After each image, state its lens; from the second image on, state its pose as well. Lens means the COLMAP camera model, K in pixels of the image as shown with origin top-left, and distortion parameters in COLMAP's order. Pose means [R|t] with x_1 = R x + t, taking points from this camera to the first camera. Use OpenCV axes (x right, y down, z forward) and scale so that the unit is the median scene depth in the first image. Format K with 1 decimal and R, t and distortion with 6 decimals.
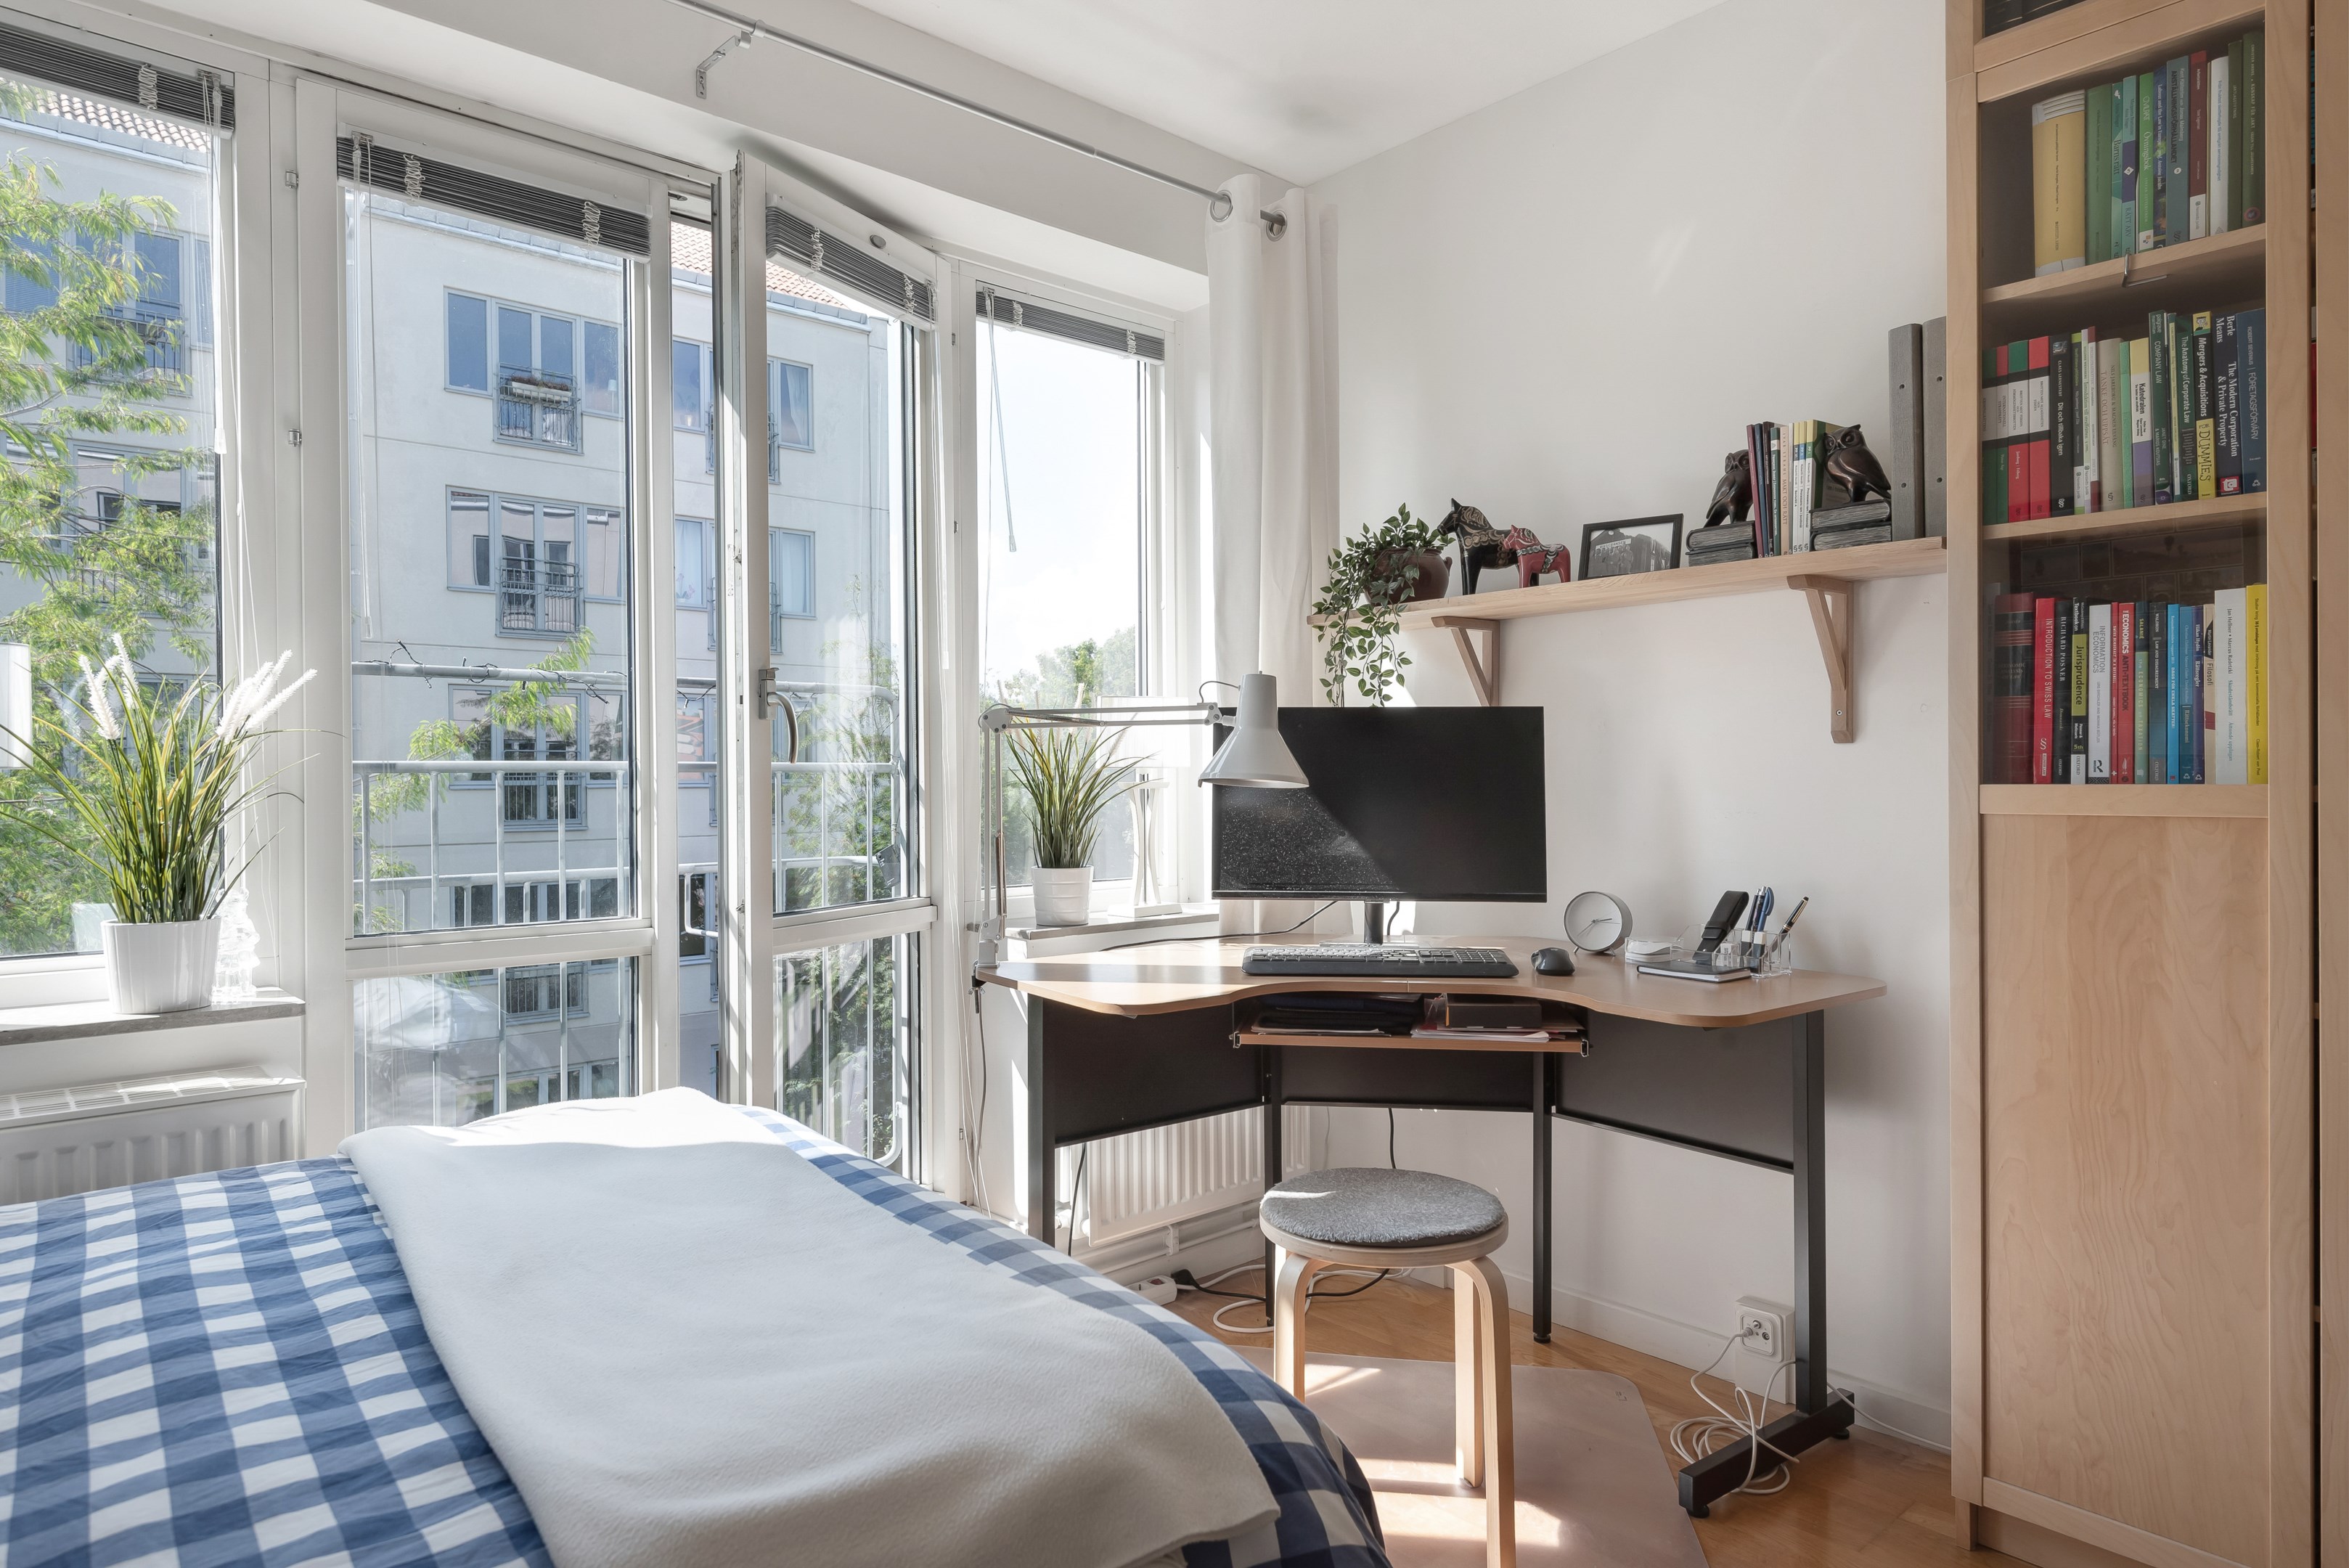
lens RADIAL K [[1386.5, 0, 1206.7], [0, 1386.5, 784.9], [0, 0, 1]] dist [-0.002636, -0.001320]
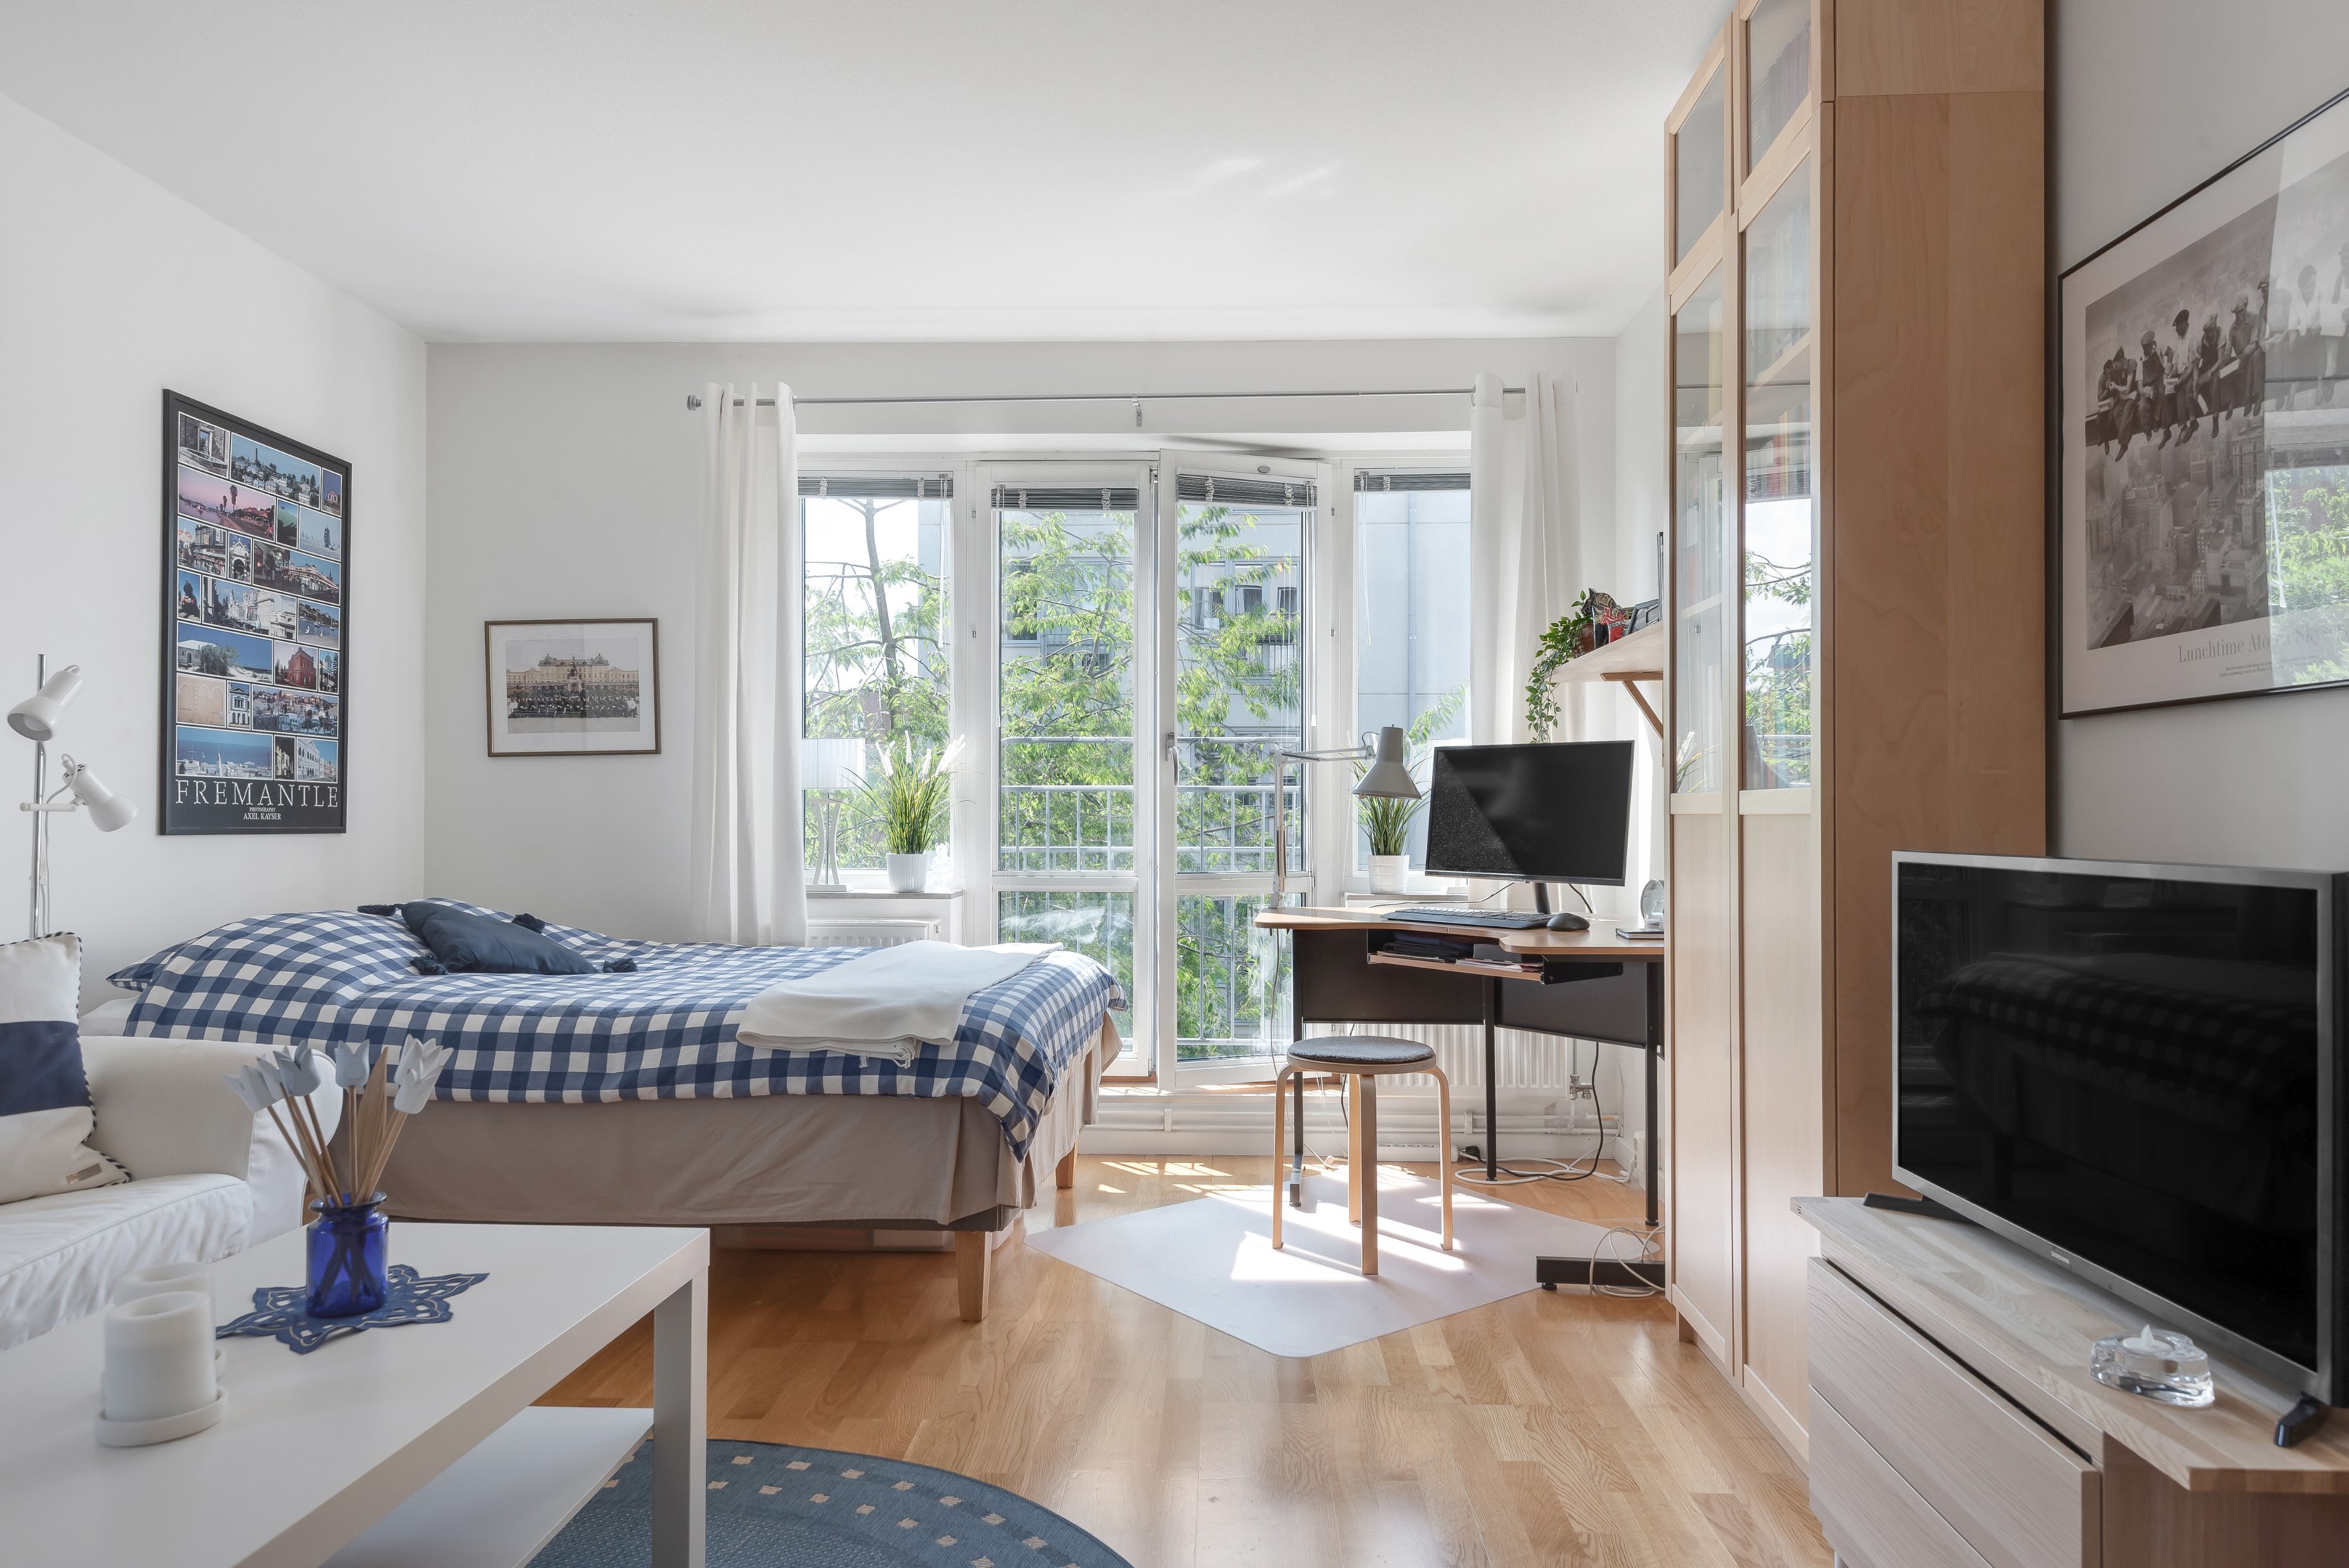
lens RADIAL K [[1432.7, 0, 1184.0], [0, 1432.7, 805.7], [0, 0, 1]] dist [0.051420, -0.047380]
pose [[0.712354, 0.002984, -0.701814, 1.016115], [-0.011330, 0.999910, -0.007250, 0.023872], [0.701729, 0.013116, 0.712323, -0.314614]]
